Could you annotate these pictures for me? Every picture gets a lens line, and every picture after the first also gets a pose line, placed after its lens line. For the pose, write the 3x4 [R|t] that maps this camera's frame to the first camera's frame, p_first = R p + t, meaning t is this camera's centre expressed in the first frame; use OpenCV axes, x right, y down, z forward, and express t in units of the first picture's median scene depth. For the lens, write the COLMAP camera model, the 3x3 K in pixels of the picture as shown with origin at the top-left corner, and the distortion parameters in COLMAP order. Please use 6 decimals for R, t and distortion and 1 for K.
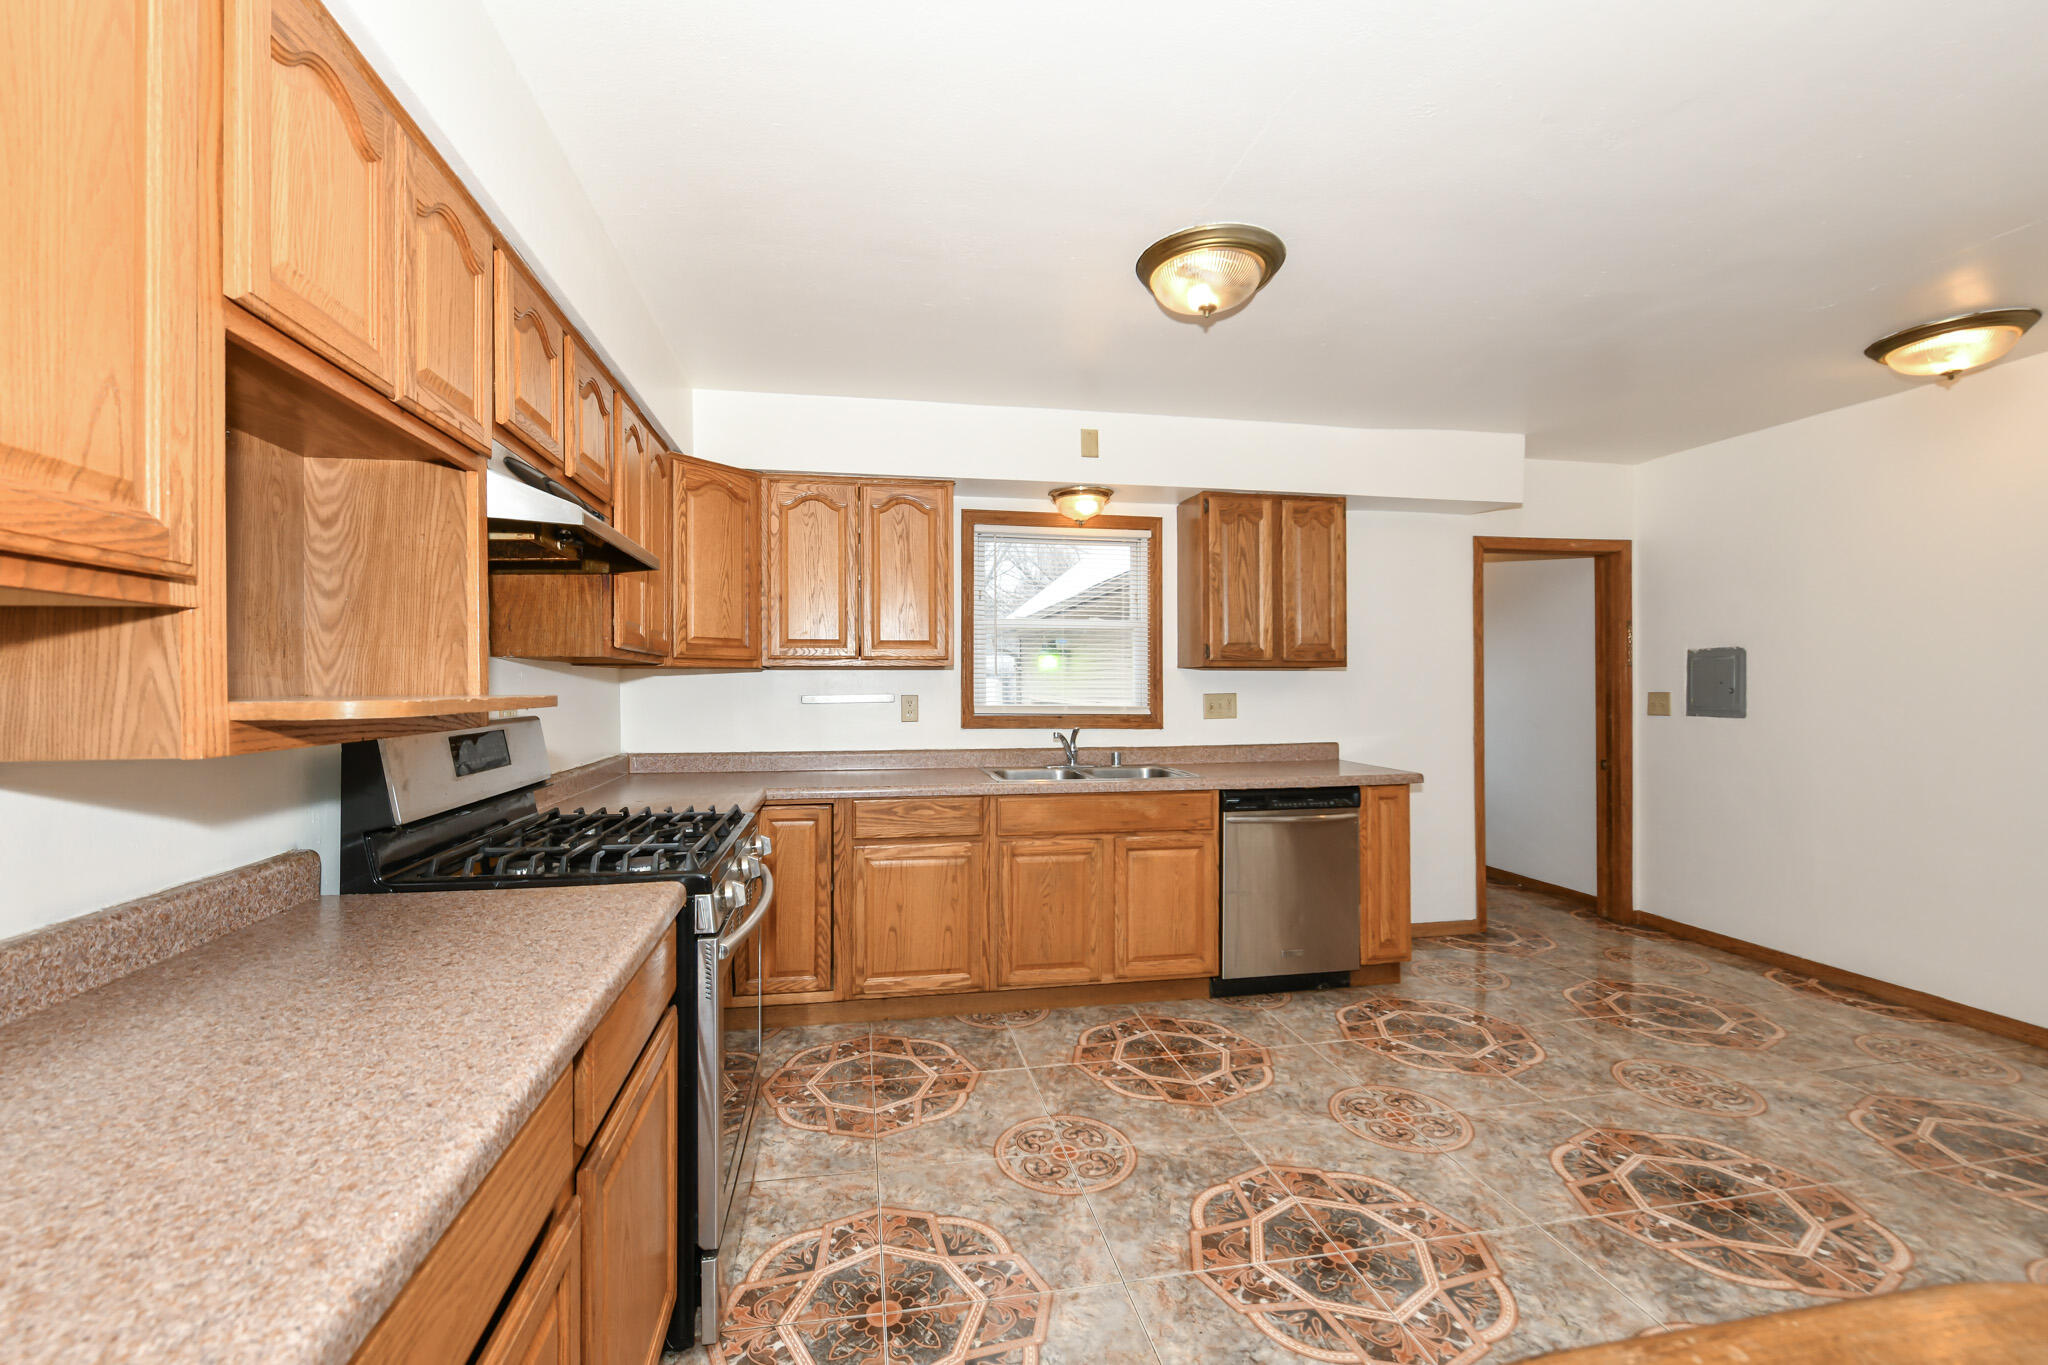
lens RADIAL K [[840.3, 0, 1008.0], [0, 840.3, 675.2], [0, 0, 1]] dist [-0.005000, -0.000229]
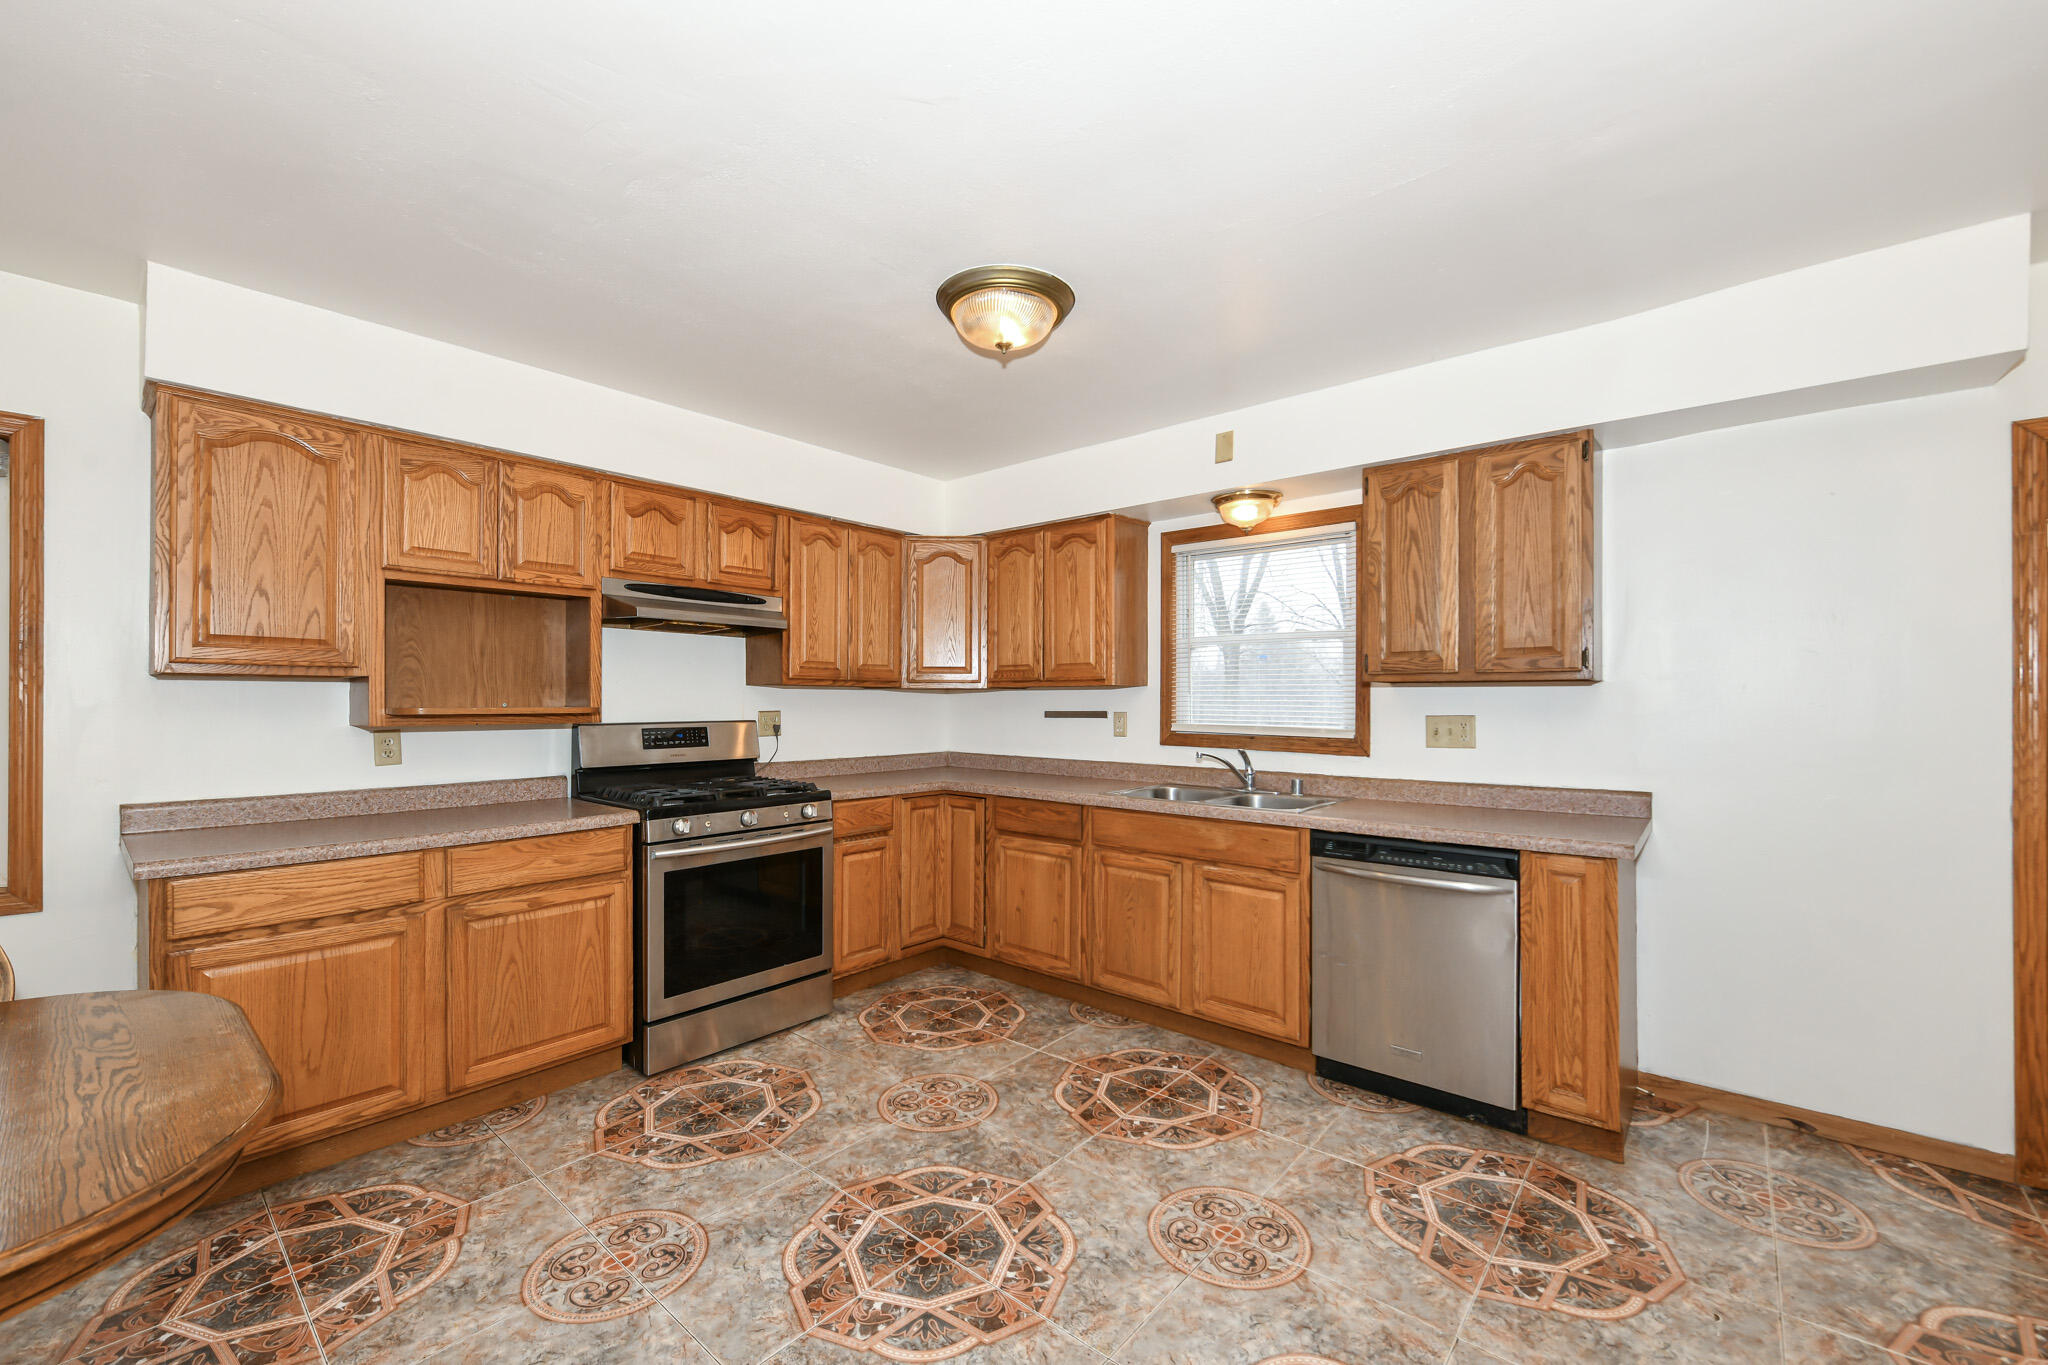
lens RADIAL K [[836.6, 0, 1022.5], [0, 836.6, 692.2], [0, 0, 1]] dist [-0.010402, 0.000638]
pose [[0.623012, -0.006184, -0.782188, 0.779174], [0.006549, 0.999975, -0.002690, -0.000192], [0.782185, -0.003446, 0.623037, 0.269194]]
